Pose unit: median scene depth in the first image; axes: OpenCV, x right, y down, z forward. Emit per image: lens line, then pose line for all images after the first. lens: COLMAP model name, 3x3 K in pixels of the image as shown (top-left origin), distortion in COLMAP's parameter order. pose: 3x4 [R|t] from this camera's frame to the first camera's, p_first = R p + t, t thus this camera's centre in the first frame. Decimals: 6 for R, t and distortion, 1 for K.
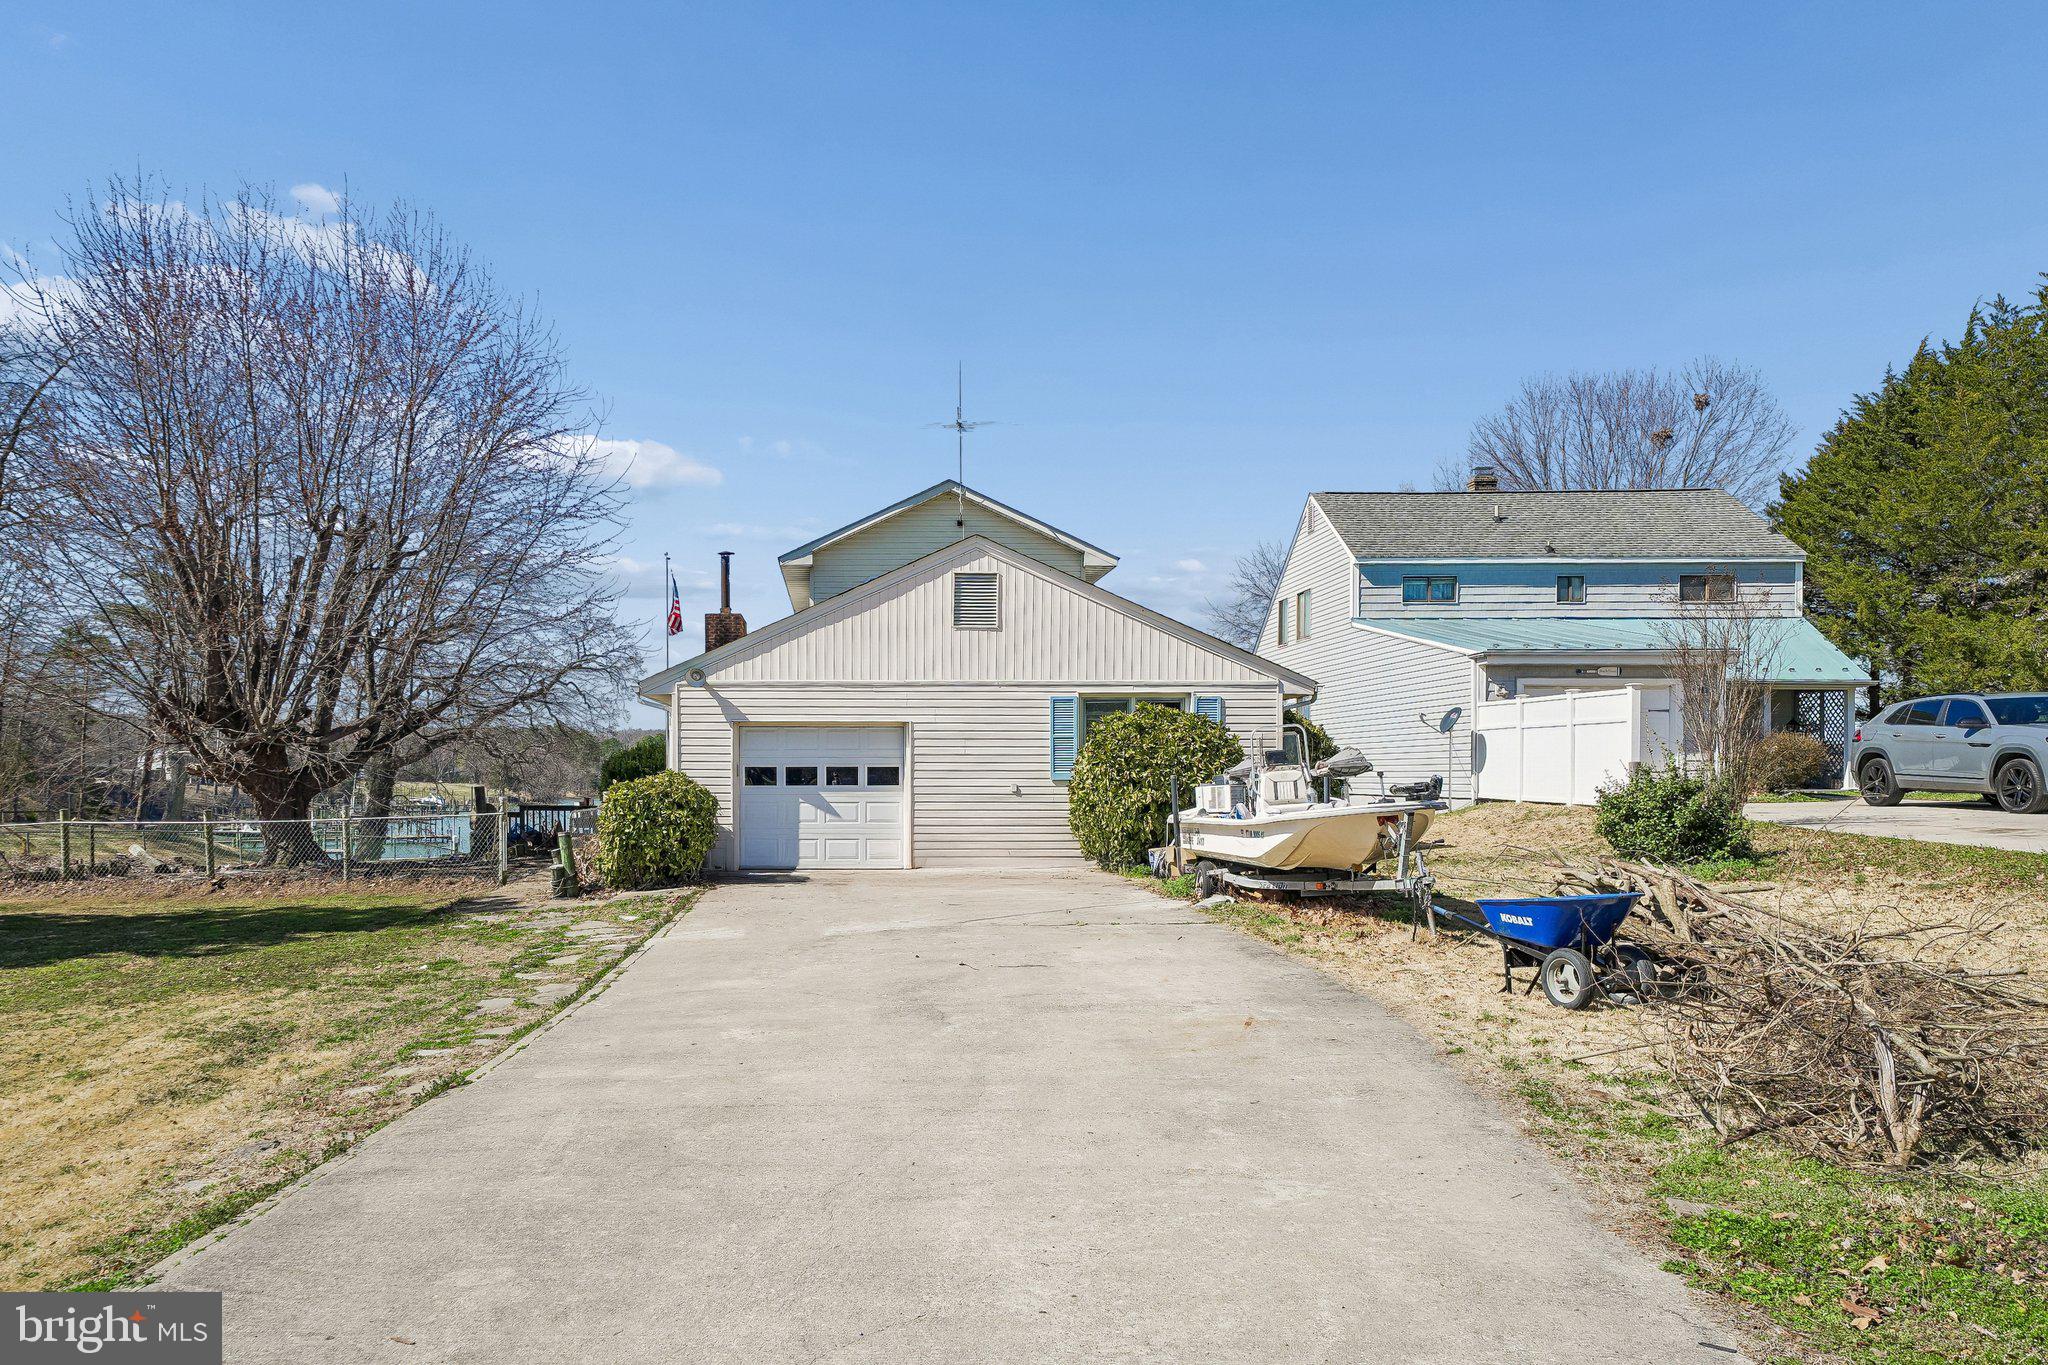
lens RADIAL K [[1494.8, 0, 1030.1], [0, 1494.8, 706.9], [0, 0, 1]] dist [0.018254, 0.001437]
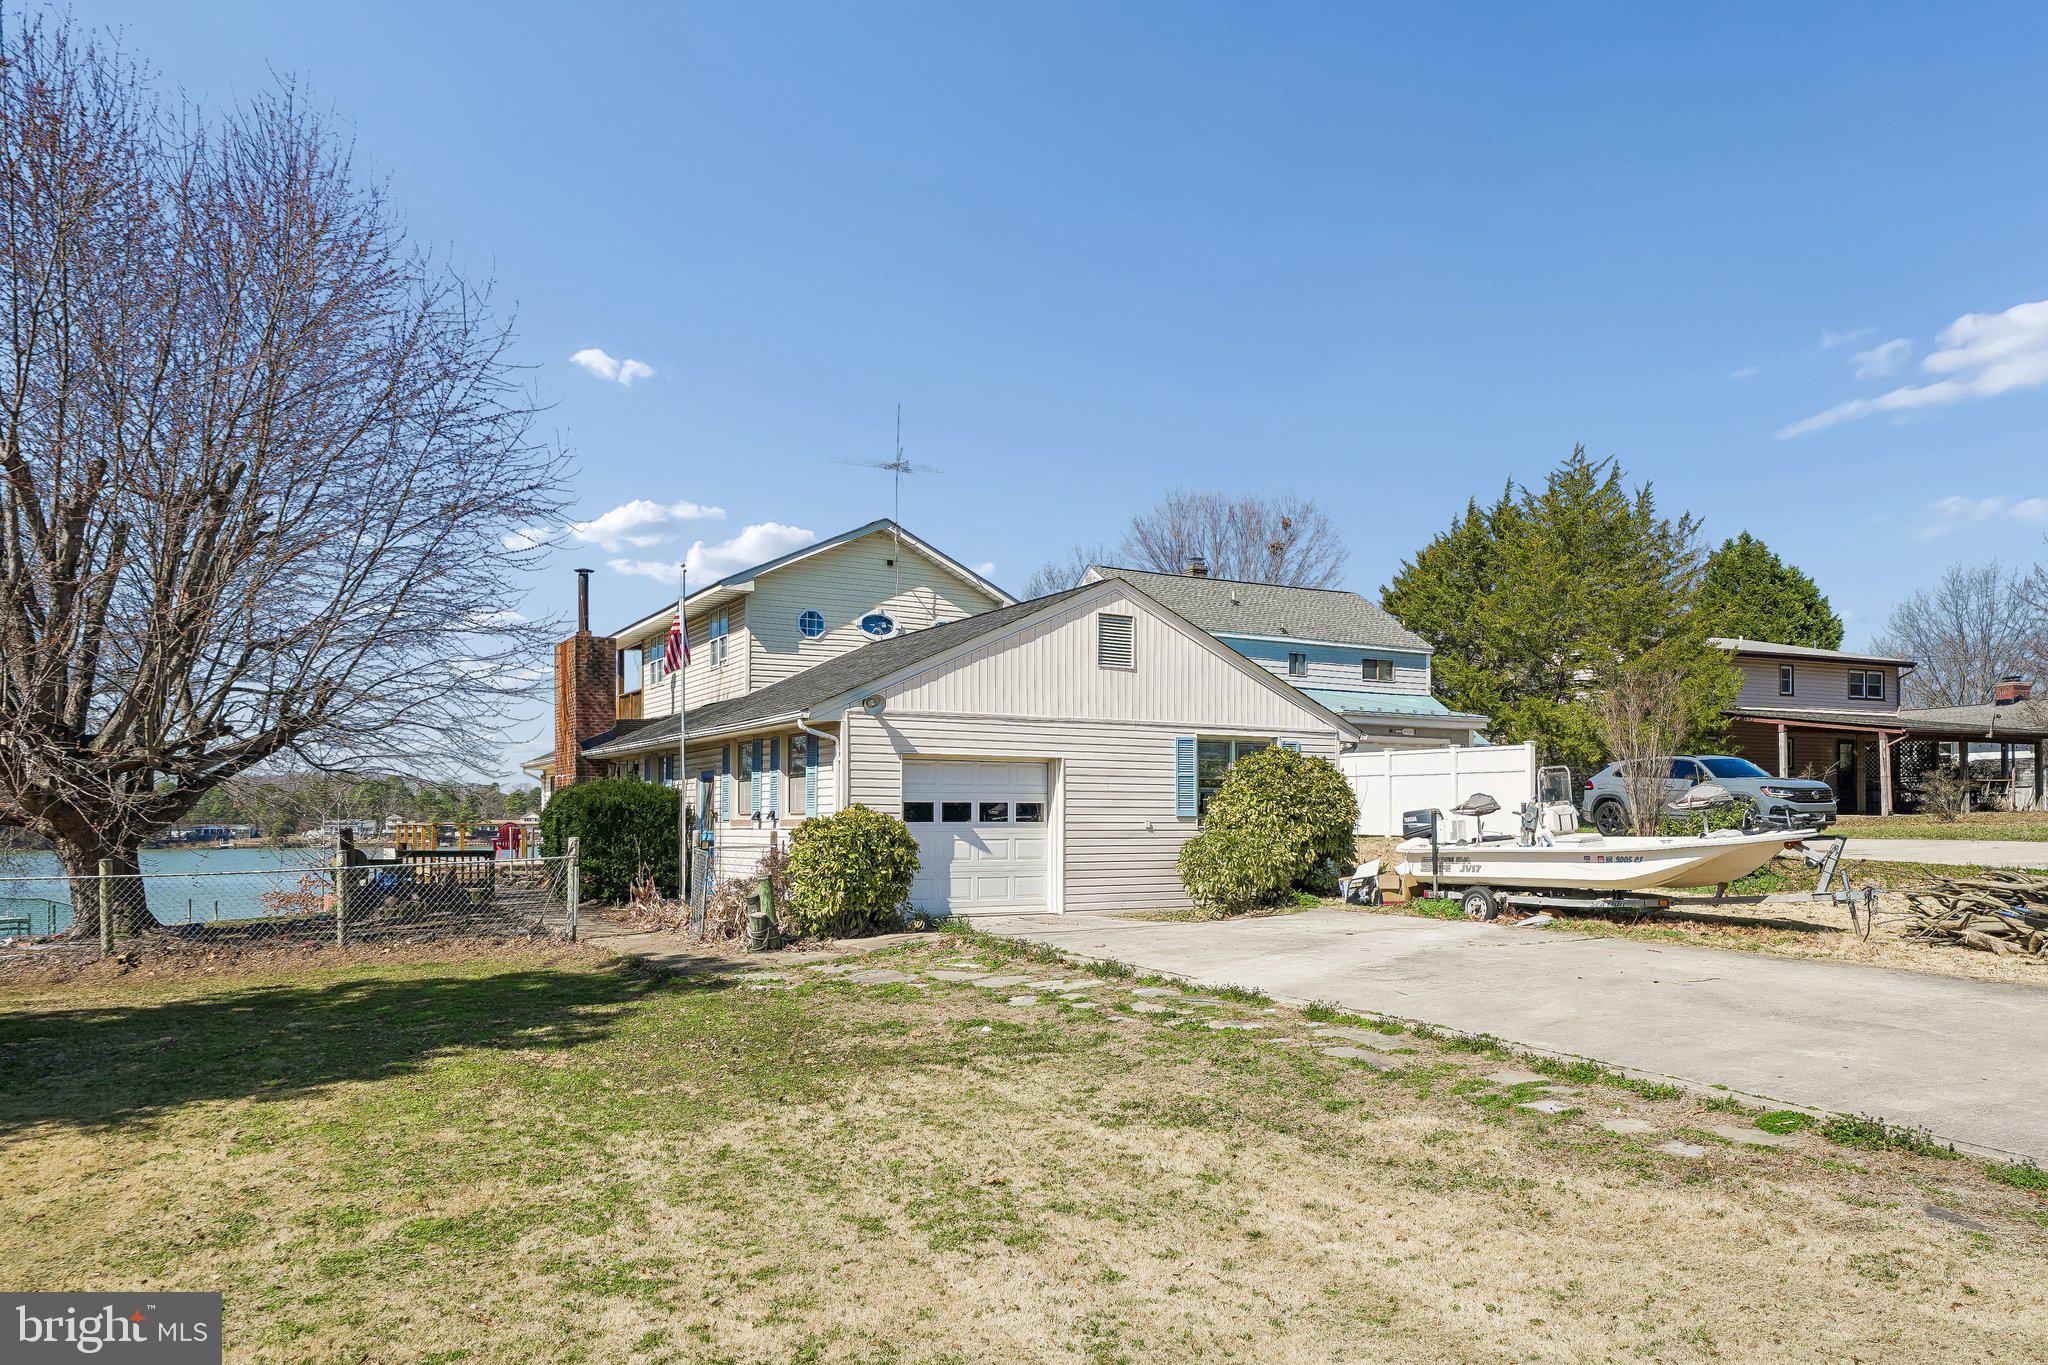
lens RADIAL K [[1345.8, 0, 1124.6], [0, 1345.8, 688.2], [0, 0, 1]] dist [0.000821, 0.000898]
pose [[0.860366, 0.049814, 0.507236, -0.570945], [-0.021487, 0.997873, -0.061552, 0.020450], [-0.509223, 0.042059, 0.859606, 0.233452]]
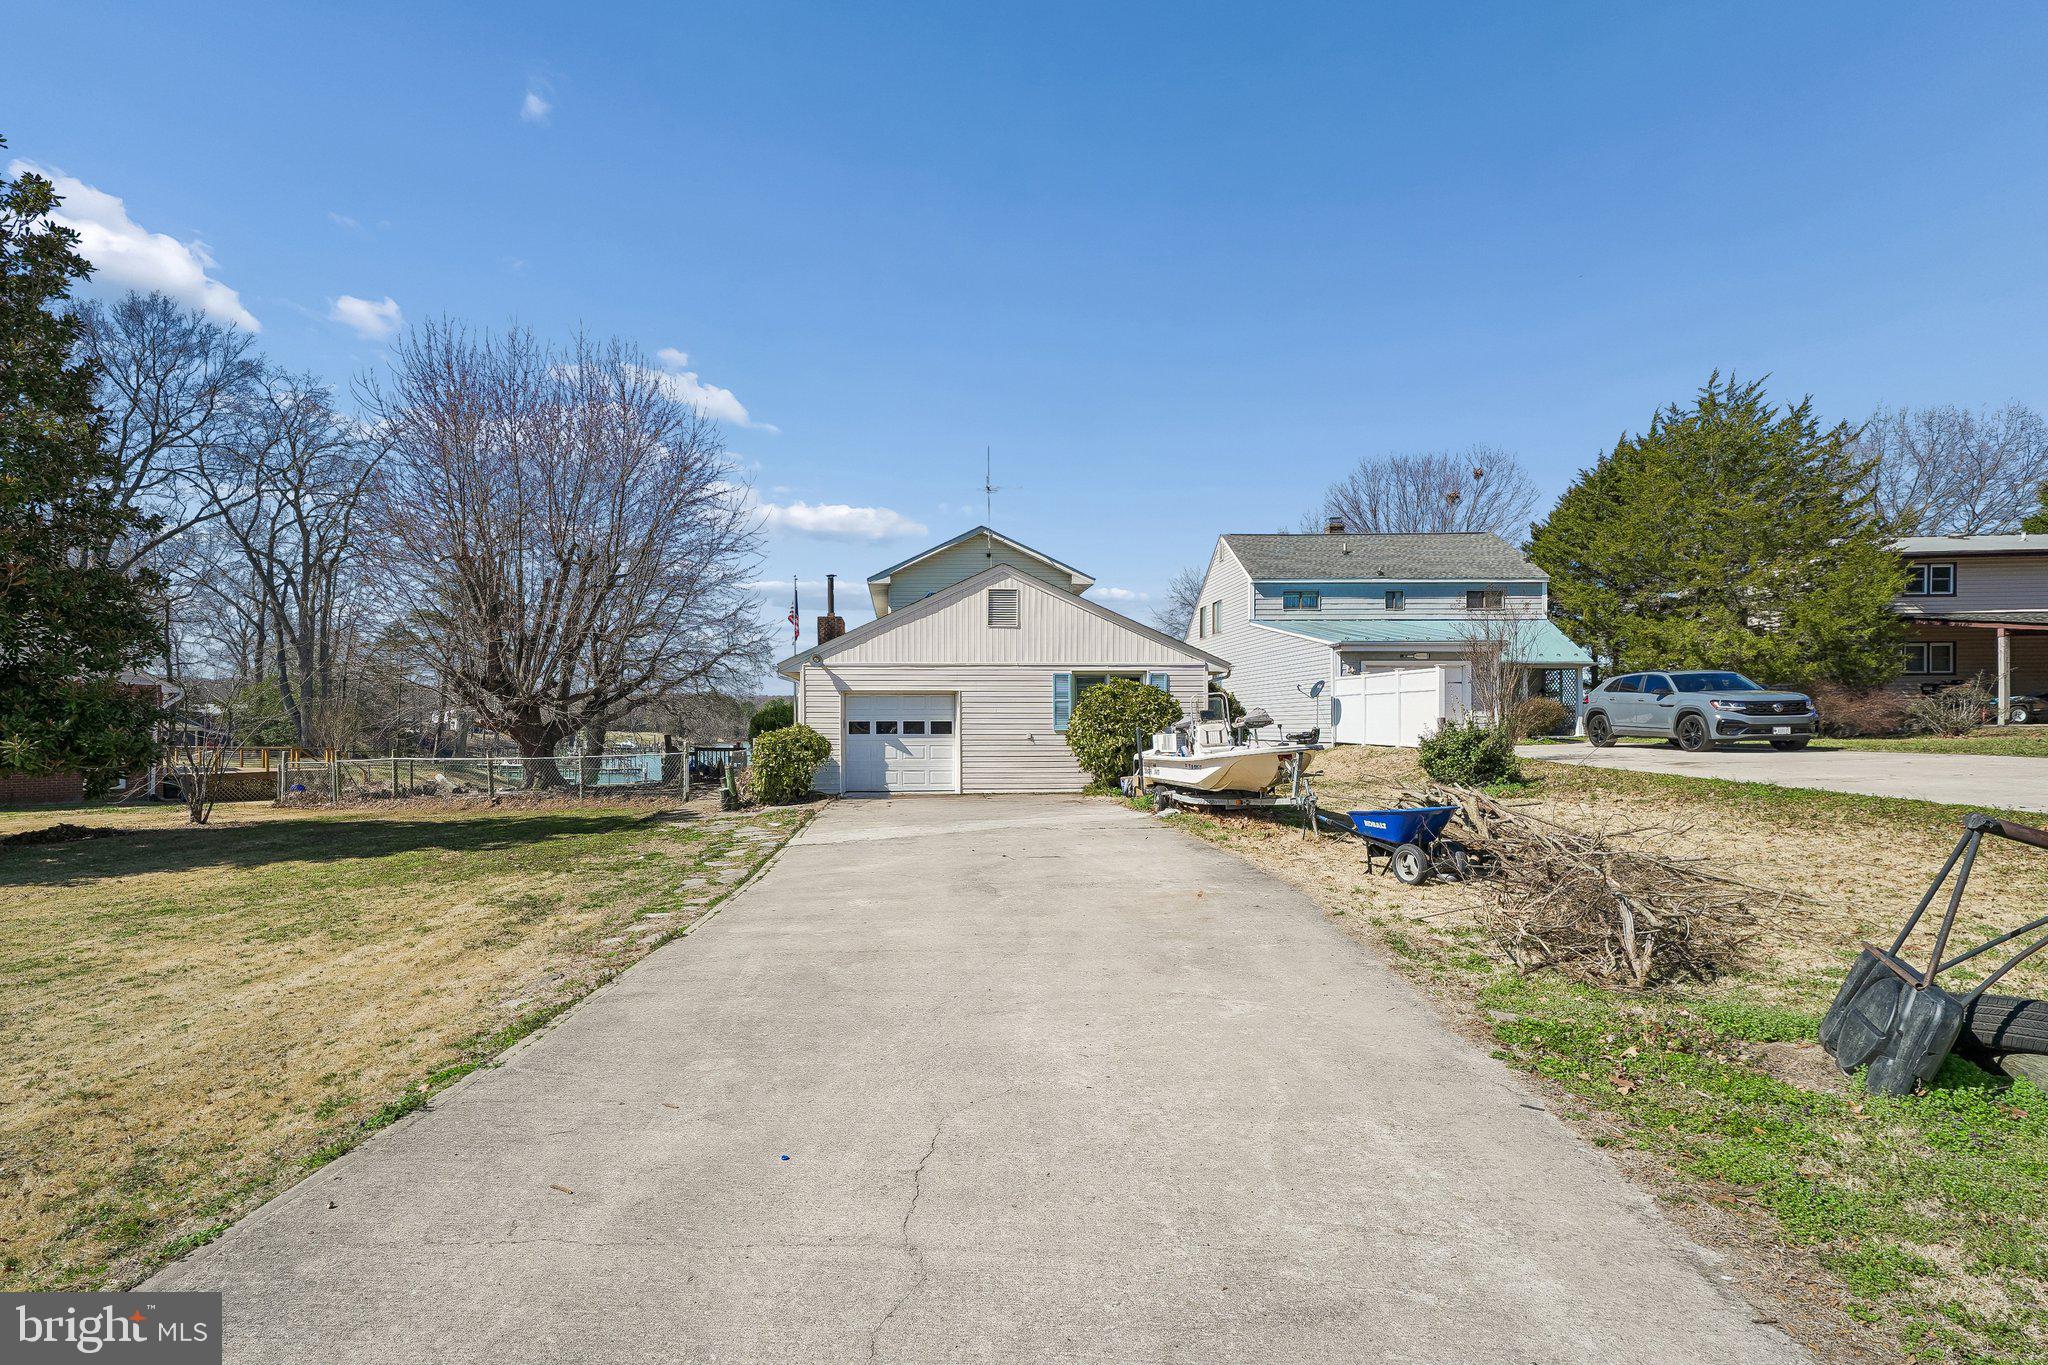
lens RADIAL K [[1031.3, 0, 1023.3], [0, 1031.3, 668.9], [0, 0, 1]] dist [-0.003741, -0.000111]
pose [[0.999922, 0.000444, 0.012490, -0.032837], [-0.000316, 0.999947, -0.010289, -0.001016], [-0.012494, 0.010284, 0.999869, -0.013414]]
